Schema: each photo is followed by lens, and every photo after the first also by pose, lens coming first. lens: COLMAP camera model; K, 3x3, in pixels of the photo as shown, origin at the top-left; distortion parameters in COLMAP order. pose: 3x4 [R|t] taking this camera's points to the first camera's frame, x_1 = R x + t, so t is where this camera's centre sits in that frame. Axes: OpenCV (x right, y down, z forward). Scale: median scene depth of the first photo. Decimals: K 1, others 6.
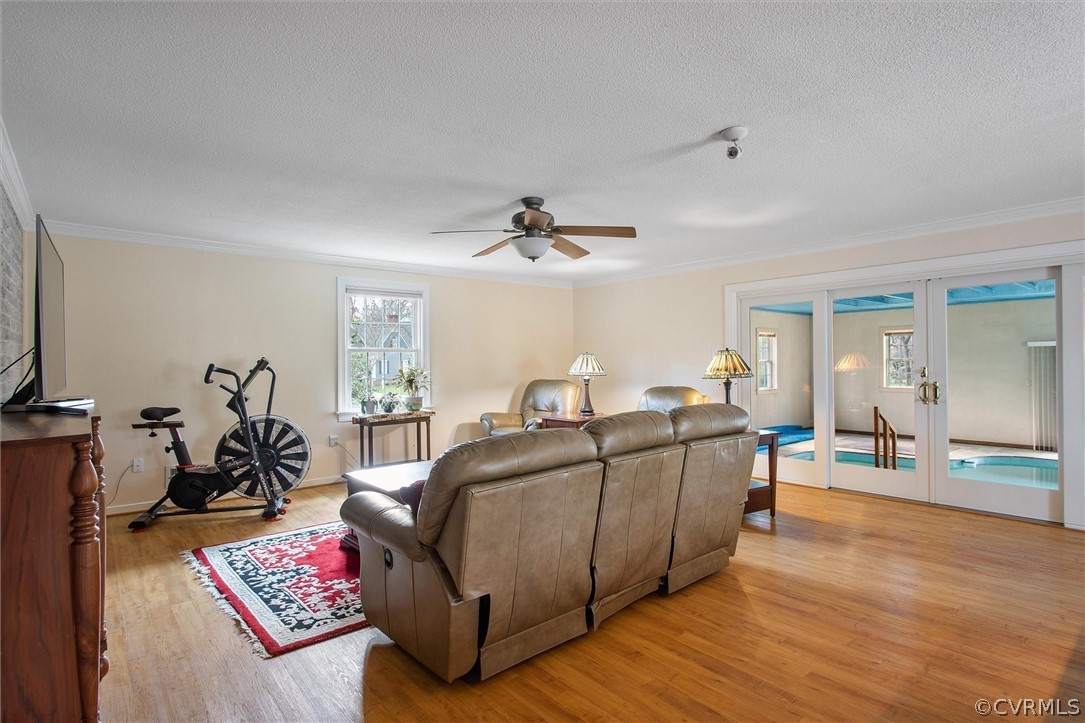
lens RADIAL K [[547.6, 0, 549.2], [0, 547.6, 361.0], [0, 0, 1]] dist [-0.010839, 0.002078]
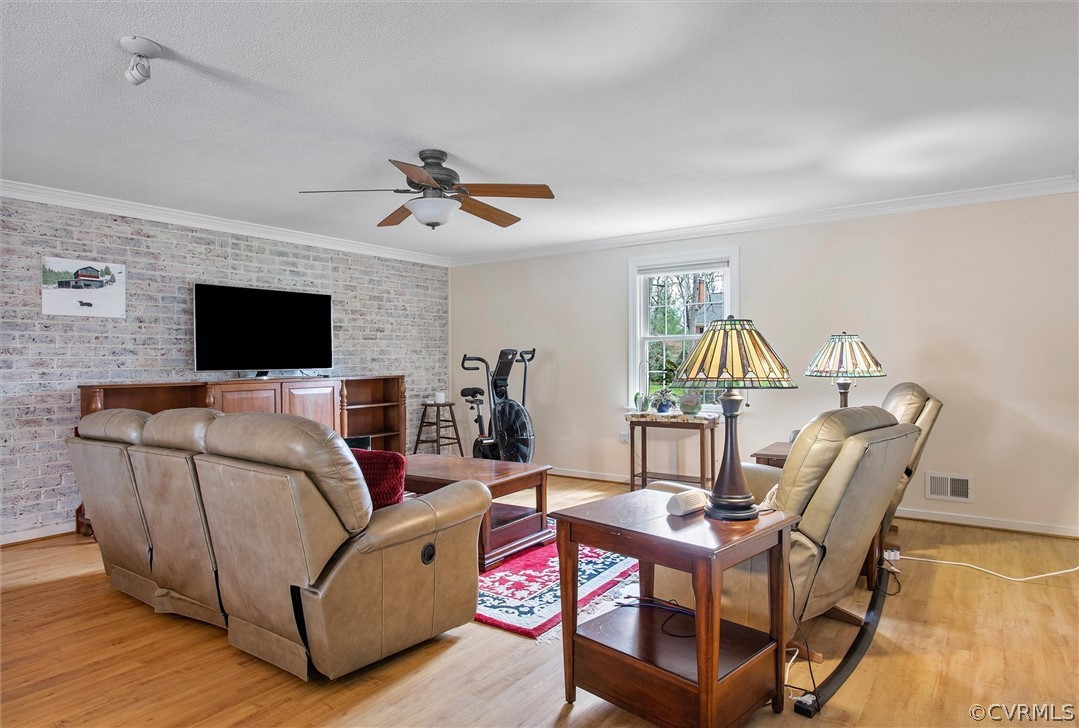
lens RADIAL K [[630.6, 0, 542.1], [0, 630.6, 355.0], [0, 0, 1]] dist [-0.004725, -0.002378]
pose [[0.248555, 0.000586, -0.968618, 0.919381], [0.004712, 0.999987, 0.001814, 0.005832], [0.968606, -0.005015, 0.248549, 0.918457]]
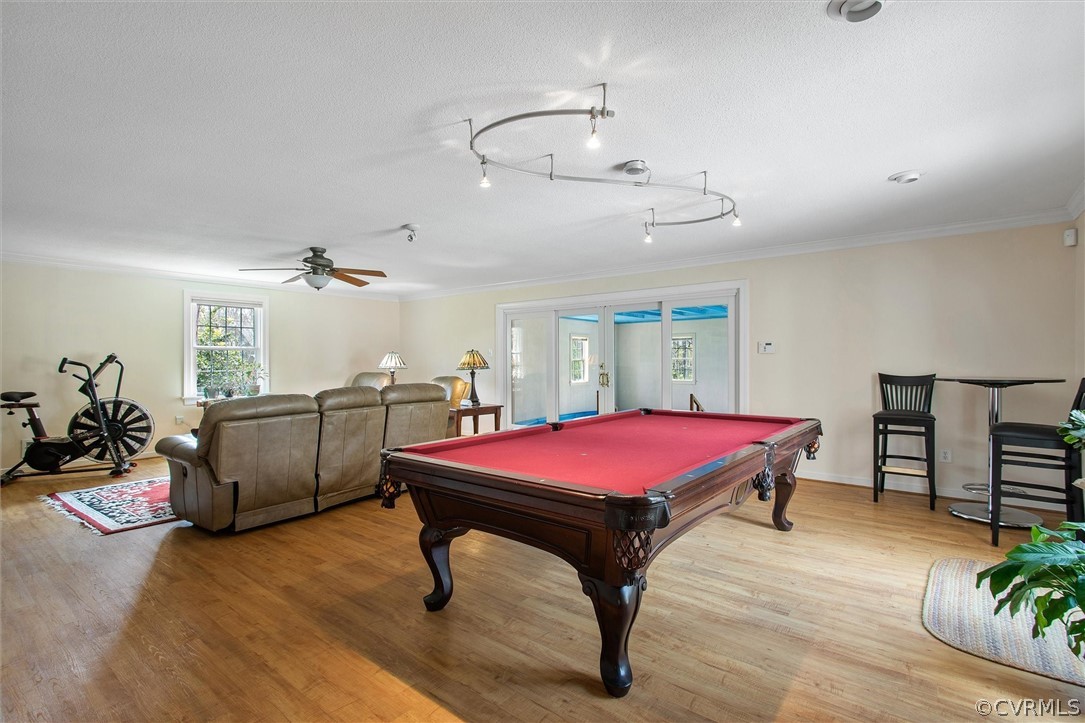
lens RADIAL K [[510.8, 0, 543.9], [0, 510.8, 361.1], [0, 0, 1]] dist [0.005299, -0.001583]
pose [[0.981314, 0.004937, 0.192348, 0.307067], [-0.005395, 0.999984, 0.001858, 0.005064], [-0.192336, -0.002861, 0.981325, -0.482803]]
